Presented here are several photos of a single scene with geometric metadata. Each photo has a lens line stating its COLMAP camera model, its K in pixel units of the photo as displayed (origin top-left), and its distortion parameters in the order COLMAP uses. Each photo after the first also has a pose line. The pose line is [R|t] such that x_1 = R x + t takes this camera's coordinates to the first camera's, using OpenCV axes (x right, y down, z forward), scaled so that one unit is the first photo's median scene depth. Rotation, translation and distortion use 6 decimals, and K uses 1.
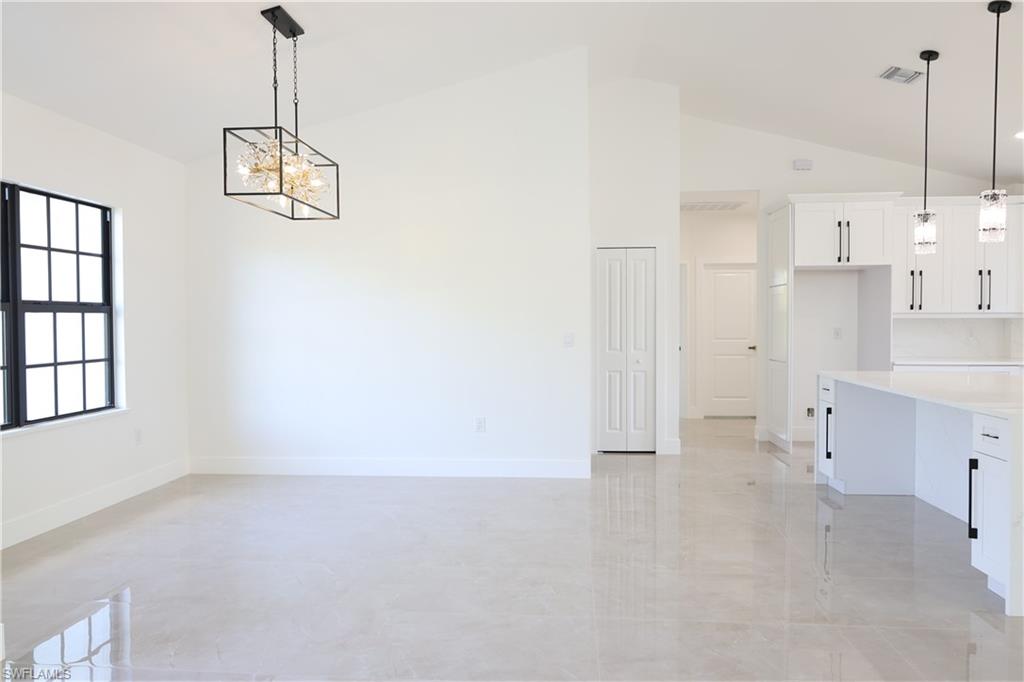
lens RADIAL K [[683.6, 0, 512.0], [0, 683.6, 341.0], [0, 0, 1]] dist [-0.049053, 0.001384]
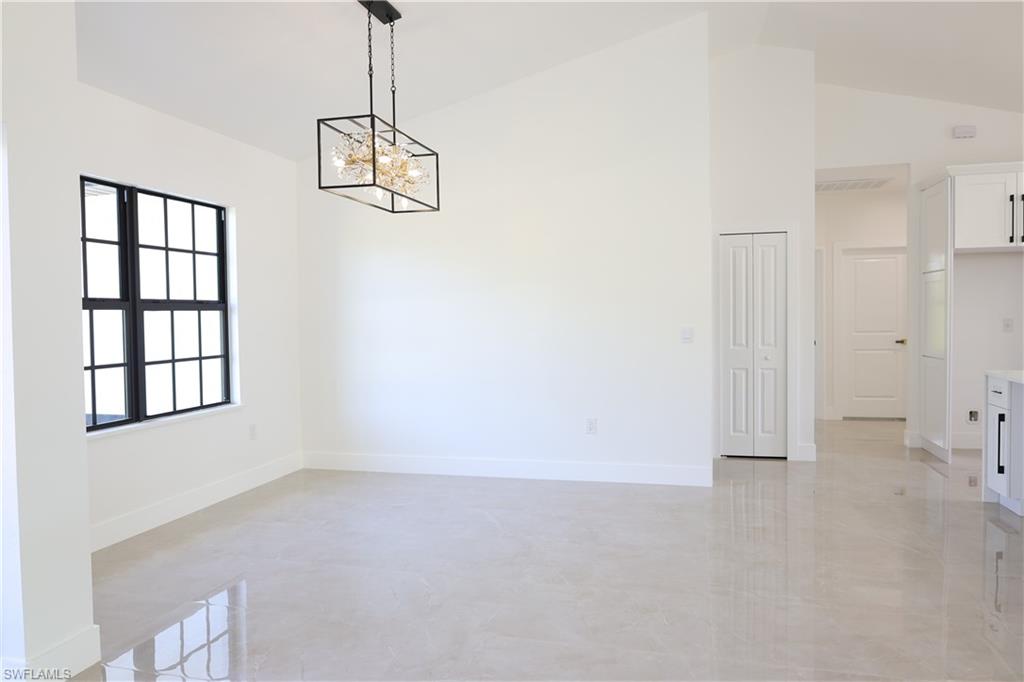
lens RADIAL K [[692.3, 0, 508.8], [0, 692.3, 338.2], [0, 0, 1]] dist [-0.023519, -0.001224]
pose [[0.984667, -0.003134, -0.174416, 0.008979], [0.004129, 0.999977, 0.005343, -0.003686], [0.174395, -0.005982, 0.984658, 0.045650]]
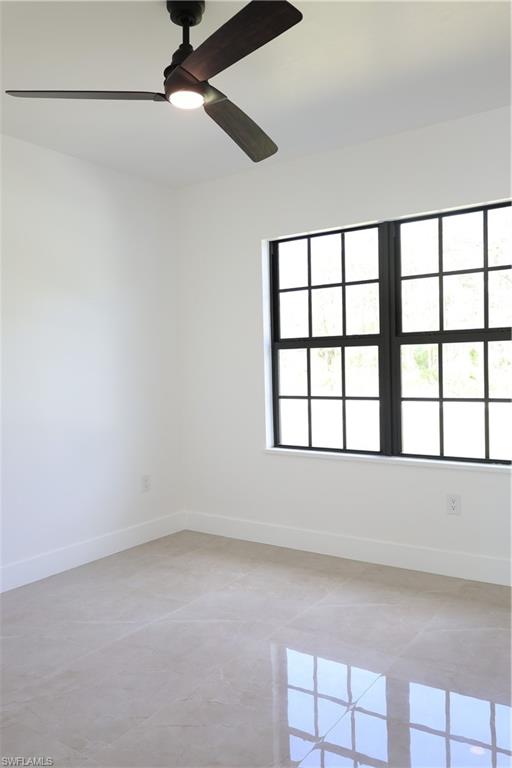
lens RADIAL K [[575.1, 0, 256.1], [0, 575.1, 372.8], [0, 0, 1]] dist [0.001358, 0.000318]
pose [[-0.444040, 0.039602, -0.895131, 0.128399], [0.002055, 0.999065, 0.043181, -0.035278], [0.896004, 0.017335, -0.443707, 1.077977]]
